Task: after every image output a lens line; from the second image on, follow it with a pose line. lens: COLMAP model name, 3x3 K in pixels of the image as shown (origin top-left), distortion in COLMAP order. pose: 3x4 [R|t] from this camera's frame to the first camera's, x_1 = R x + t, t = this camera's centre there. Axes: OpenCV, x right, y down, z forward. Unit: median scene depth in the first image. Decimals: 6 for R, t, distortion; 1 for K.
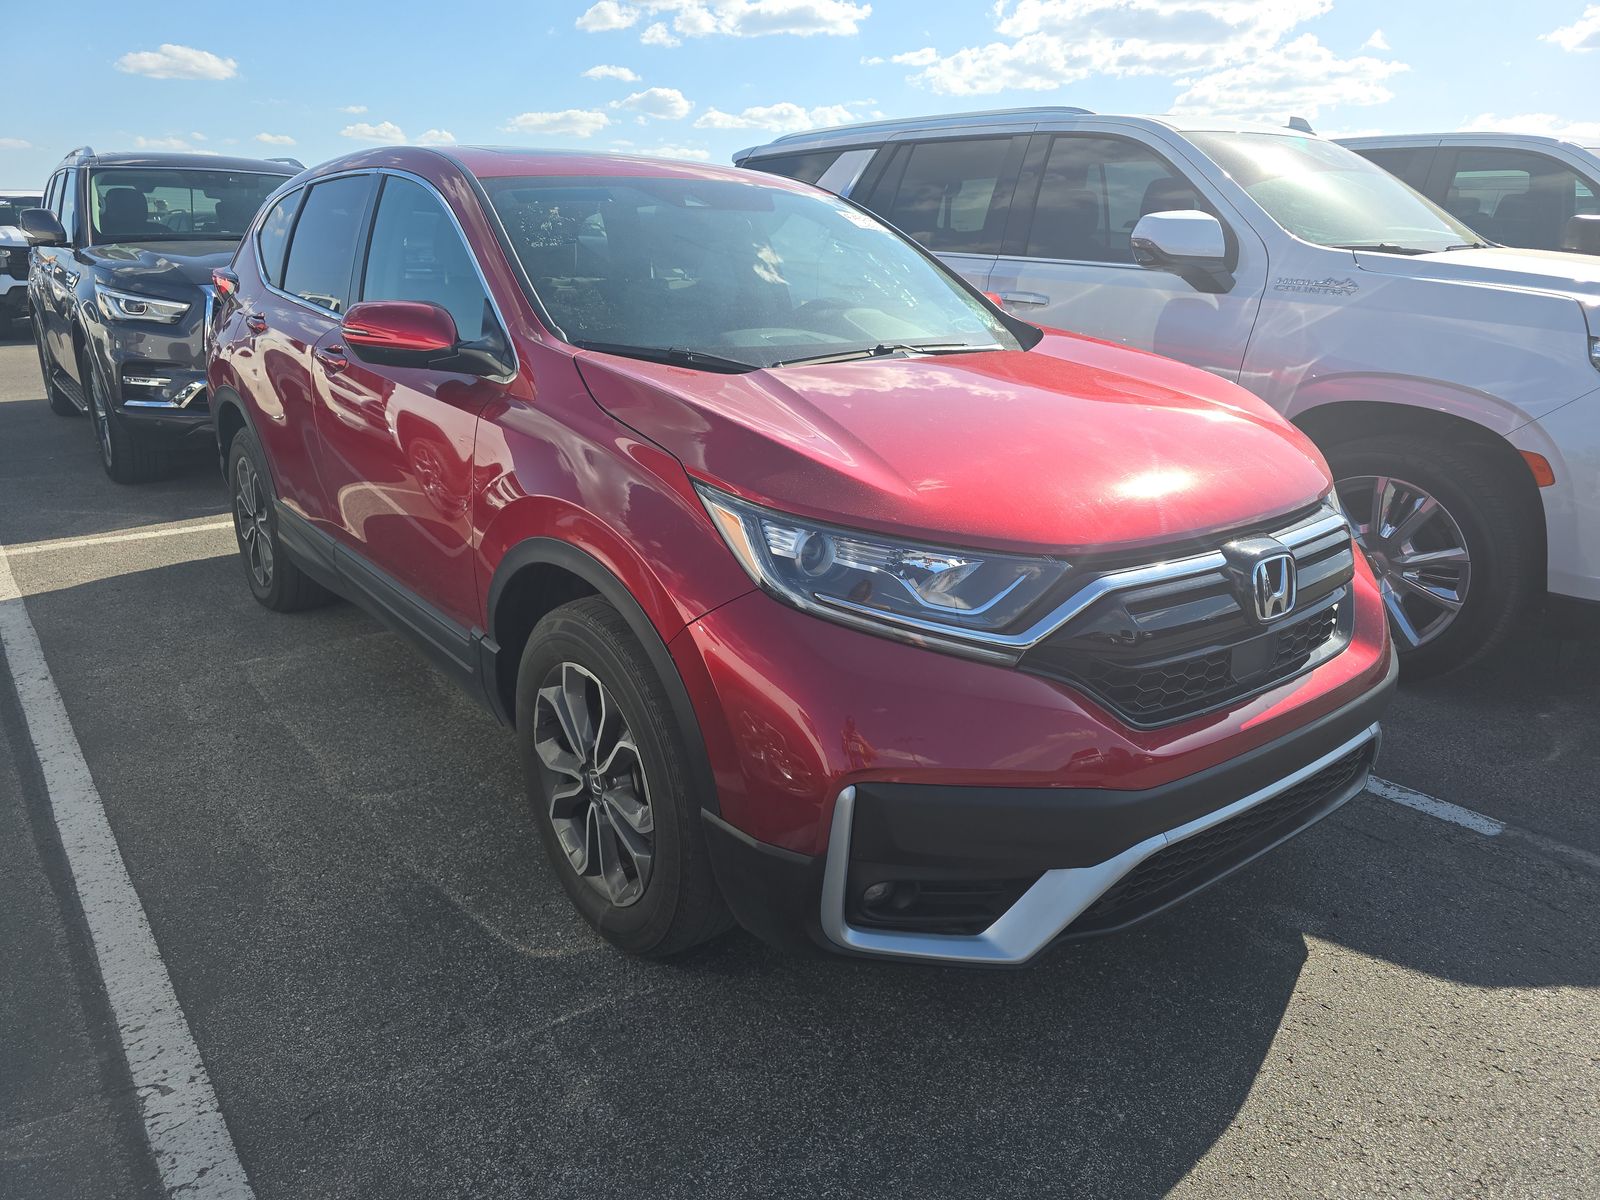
lens RADIAL K [[1075.6, 0, 801.4], [0, 1075.6, 605.0], [0, 0, 1]] dist [0.028767, -0.010541]
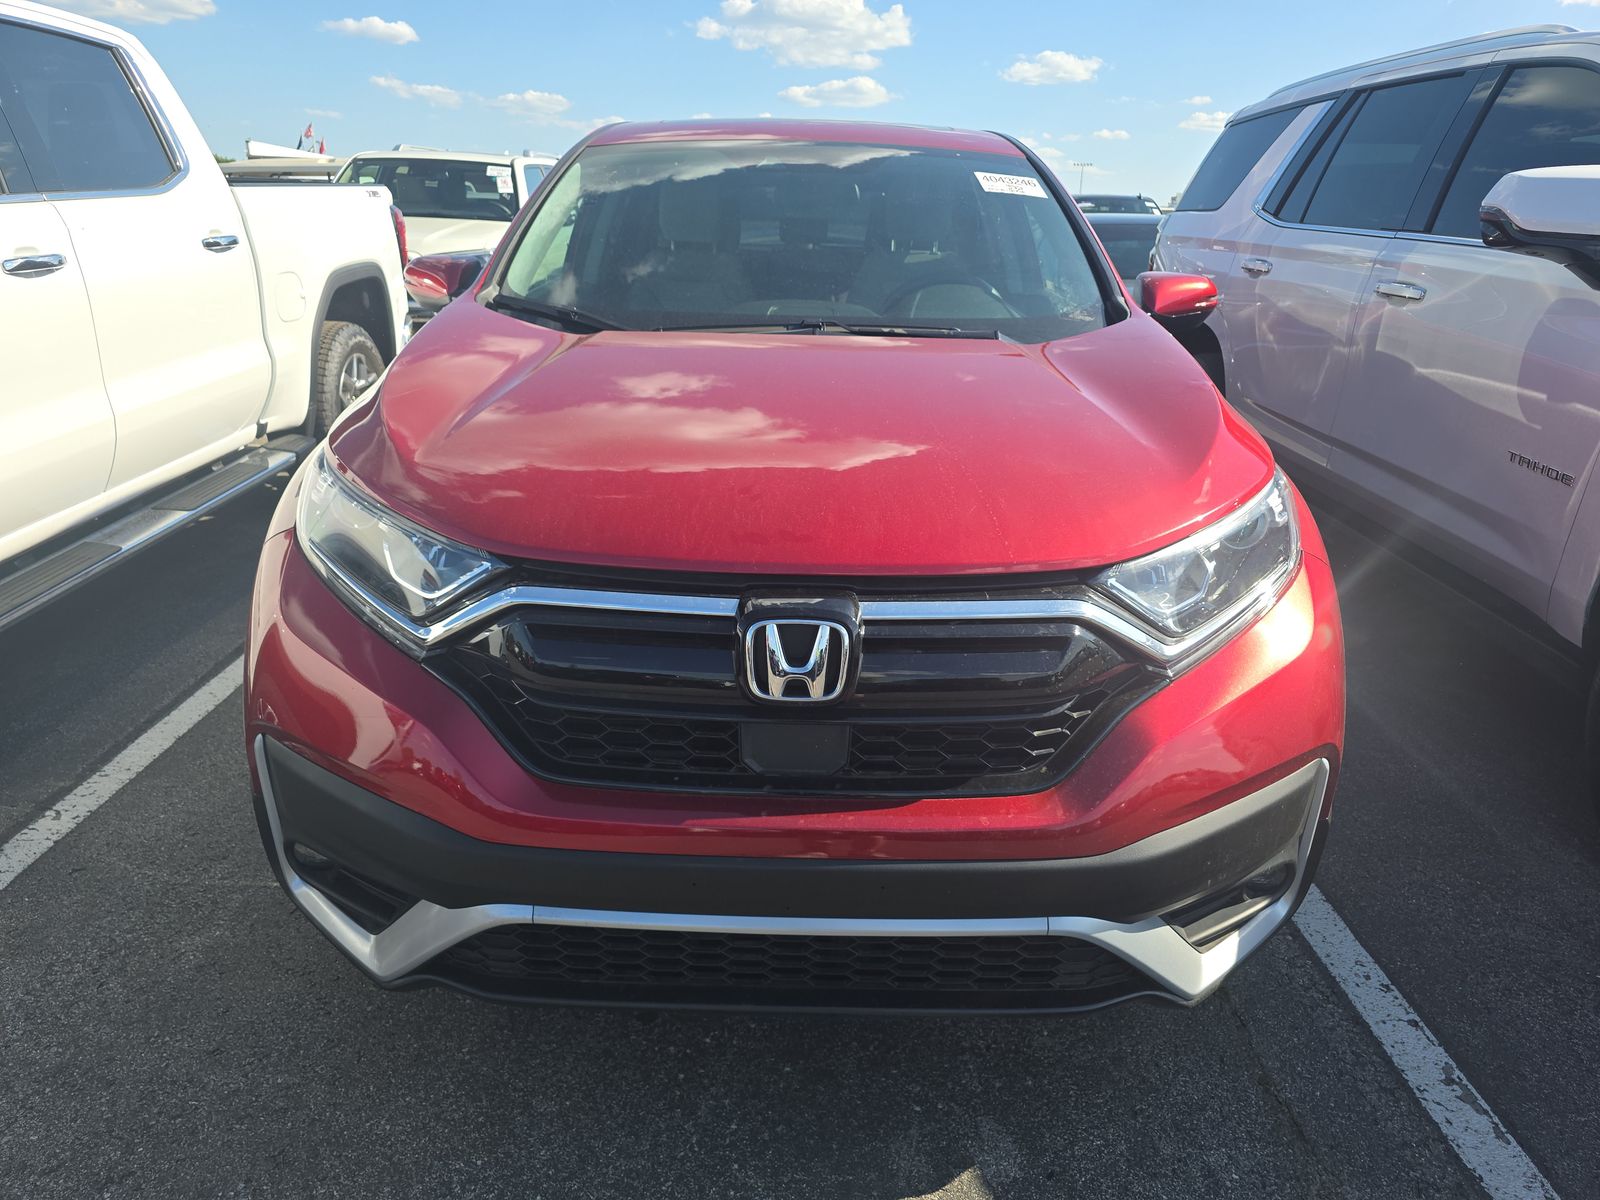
lens RADIAL K [[1075.6, 0, 802.5], [0, 1075.6, 598.1], [0, 0, 1]] dist [0.028767, -0.010541]
pose [[0.785229, 0.208921, -0.582896, 0.427487], [-0.206214, 0.975857, 0.071972, -0.055761], [0.583859, 0.063687, 0.809353, 0.200423]]
